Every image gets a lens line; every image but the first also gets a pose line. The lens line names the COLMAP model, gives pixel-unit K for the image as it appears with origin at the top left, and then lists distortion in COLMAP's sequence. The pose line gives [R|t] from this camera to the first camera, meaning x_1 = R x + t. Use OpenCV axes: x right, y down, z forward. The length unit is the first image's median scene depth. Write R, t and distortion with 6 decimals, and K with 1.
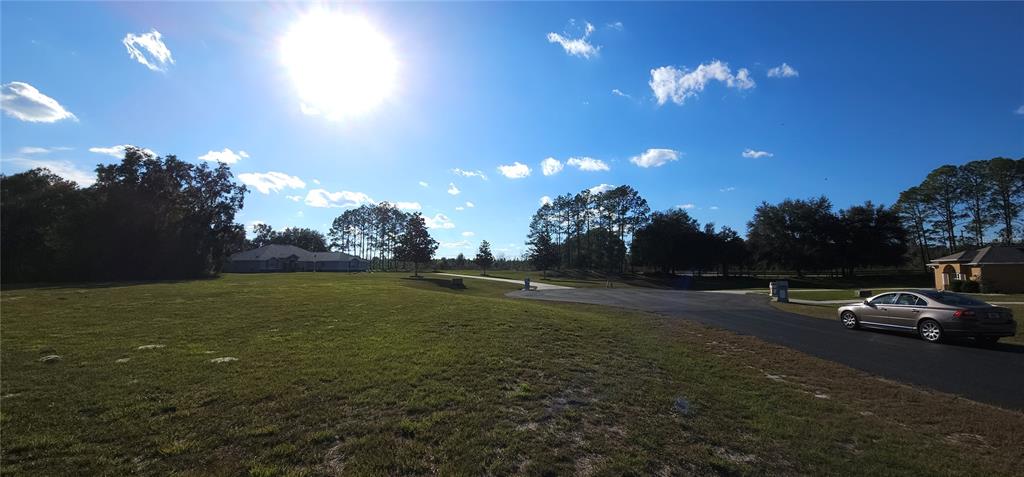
lens RADIAL K [[412.0, 0, 512.0], [0, 412.0, 238.5], [0, 0, 1]] dist [-0.001505, -0.000190]
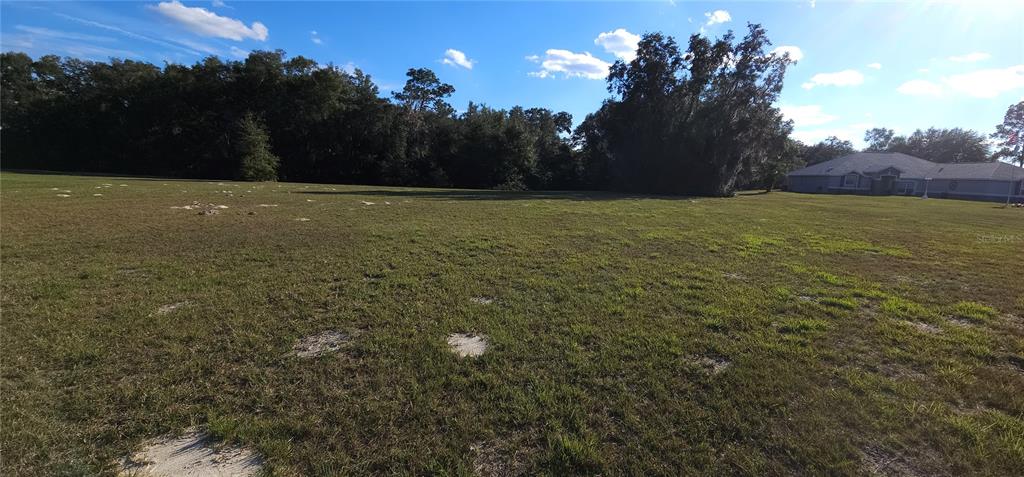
lens RADIAL K [[414.4, 0, 517.7], [0, 414.4, 230.9], [0, 0, 1]] dist [0.009654, -0.009690]
pose [[0.267980, 0.141534, -0.952971, -0.080326], [0.029093, 0.987510, 0.154845, 0.020805], [0.962985, -0.069221, 0.260516, 0.296208]]
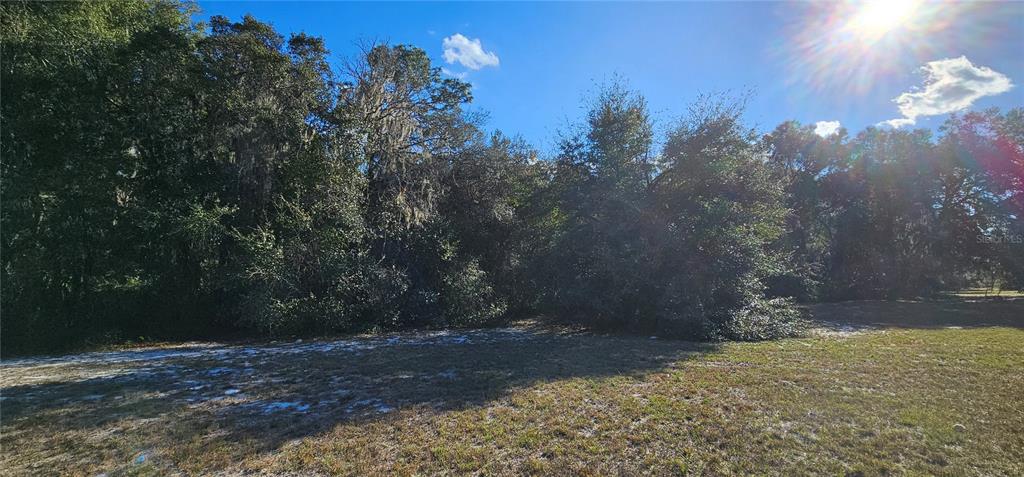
lens RADIAL K [[412.0, 0, 512.0], [0, 412.0, 238.5], [0, 0, 1]] dist [-0.001505, -0.000190]
pose [[0.372806, -0.083836, -0.924114, -0.622574], [0.058069, 0.996066, -0.066937, 0.024841], [0.926091, -0.028708, 0.376208, 0.297192]]
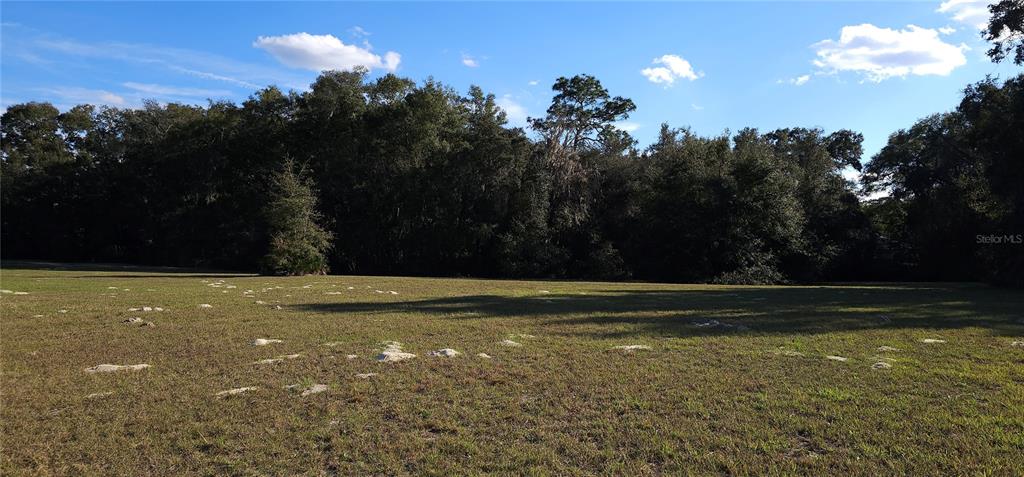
lens RADIAL K [[677.9, 0, 524.7], [0, 677.9, 236.0], [0, 0, 1]] dist [0.082992, -0.087472]
pose [[-0.037257, -0.015230, -0.999190, -0.179341], [0.055757, 0.998295, -0.017296, 0.020080], [0.997749, -0.056356, -0.036345, 0.306993]]
